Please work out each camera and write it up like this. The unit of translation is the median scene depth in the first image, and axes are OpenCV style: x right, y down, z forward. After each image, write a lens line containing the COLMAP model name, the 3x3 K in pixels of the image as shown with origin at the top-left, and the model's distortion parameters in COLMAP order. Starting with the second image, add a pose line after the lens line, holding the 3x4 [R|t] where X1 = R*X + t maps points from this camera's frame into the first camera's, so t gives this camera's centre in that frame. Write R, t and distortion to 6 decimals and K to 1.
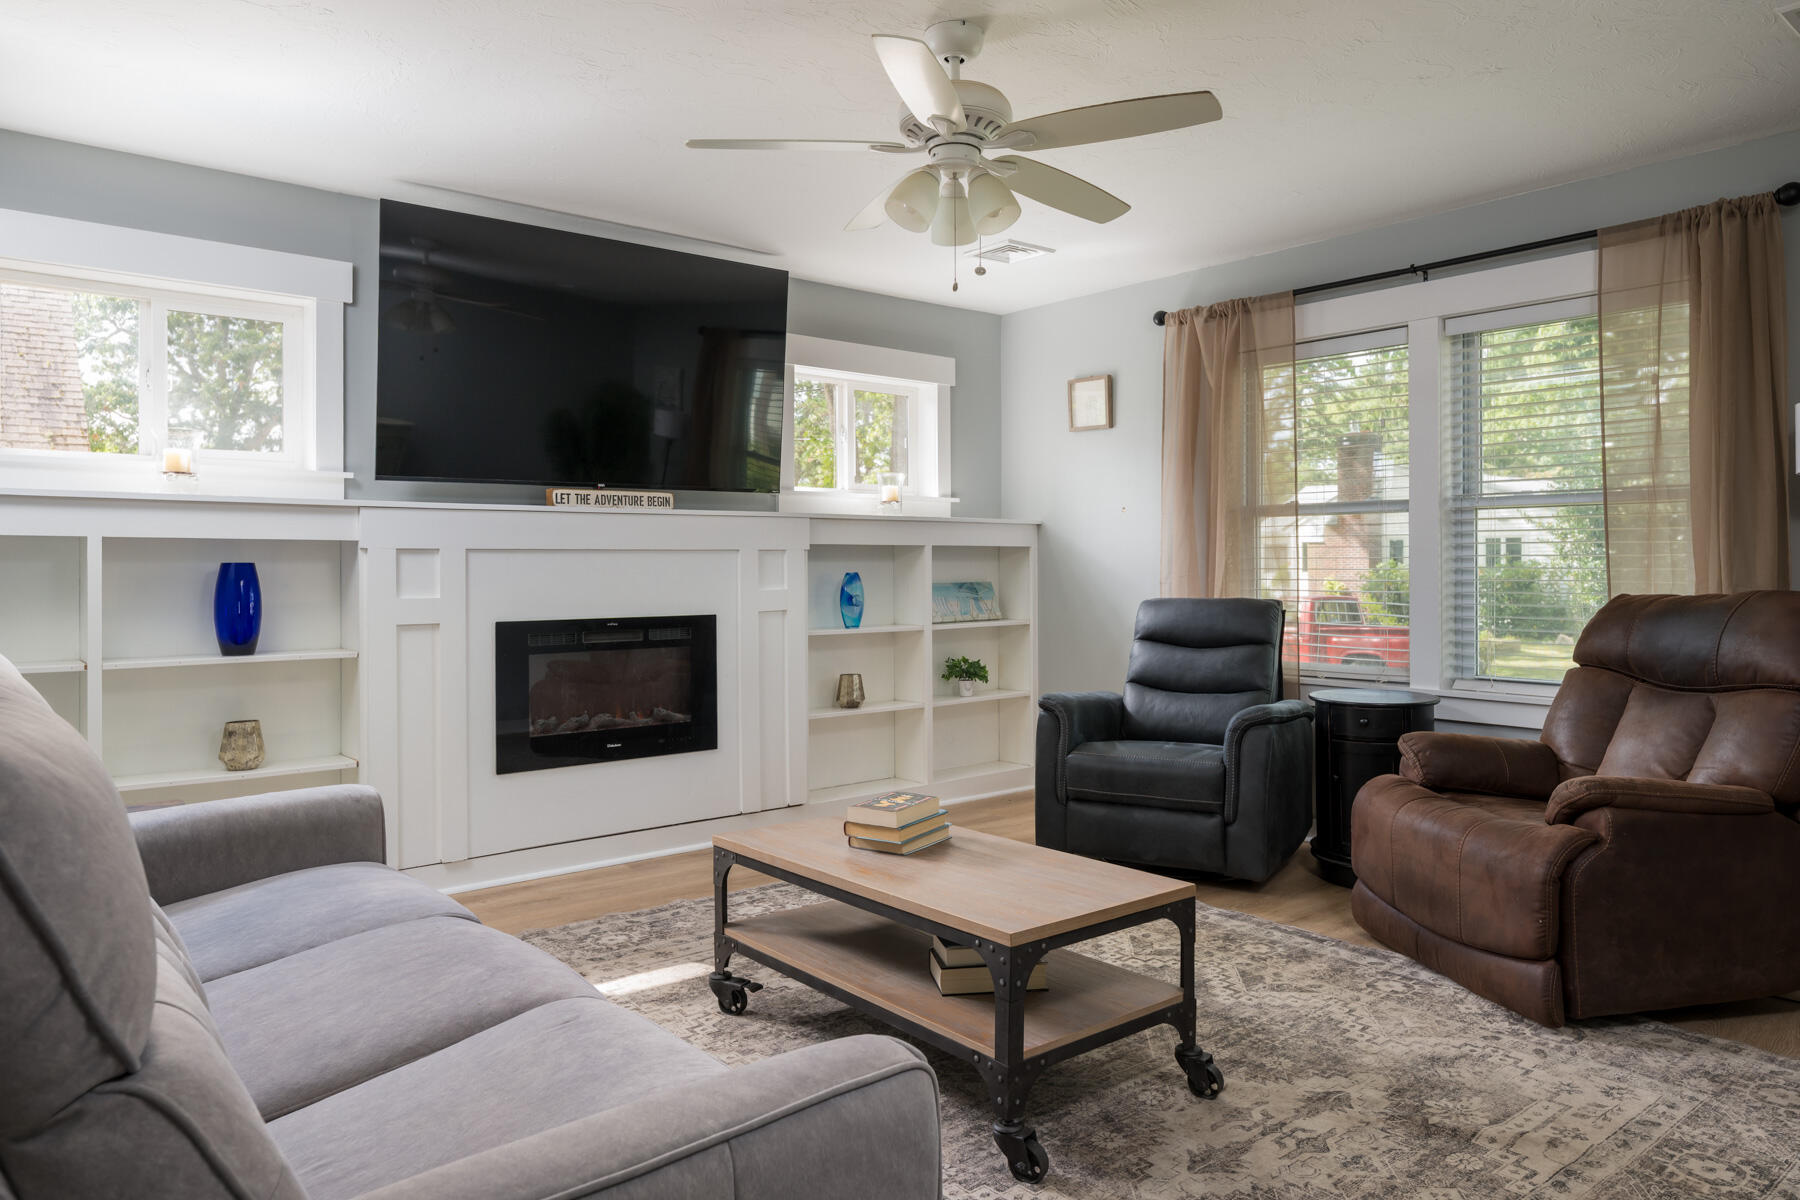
lens RADIAL K [[1153.8, 0, 898.4], [0, 1153.8, 572.0], [0, 0, 1]] dist [0.004650, 0.002894]
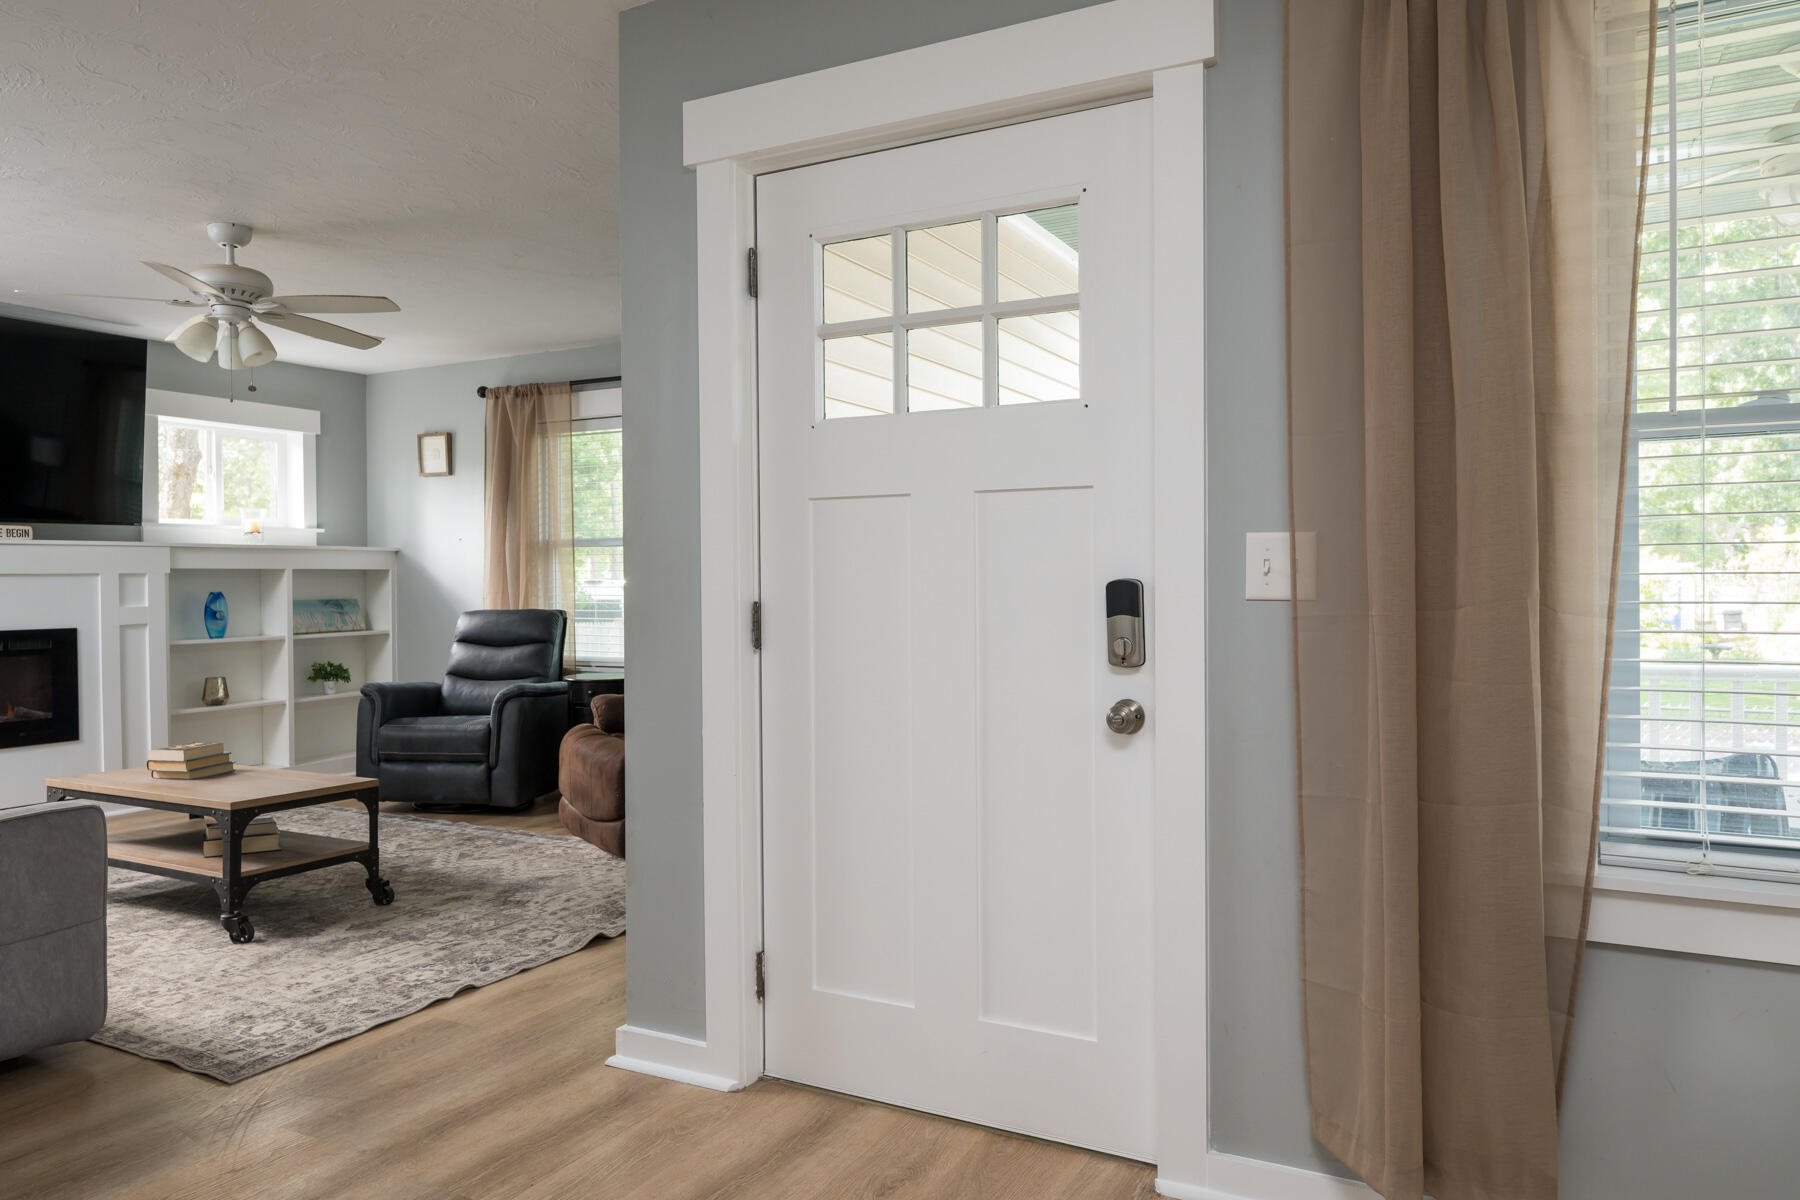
lens RADIAL K [[1222.1, 0, 856.9], [0, 1222.1, 596.5], [0, 0, 1]] dist [0.000799, 0.001370]
pose [[0.935666, -0.008600, 0.352781, 0.142500], [0.006552, 0.999954, 0.006999, 0.000683], [-0.352825, -0.004237, 0.935680, -0.441124]]
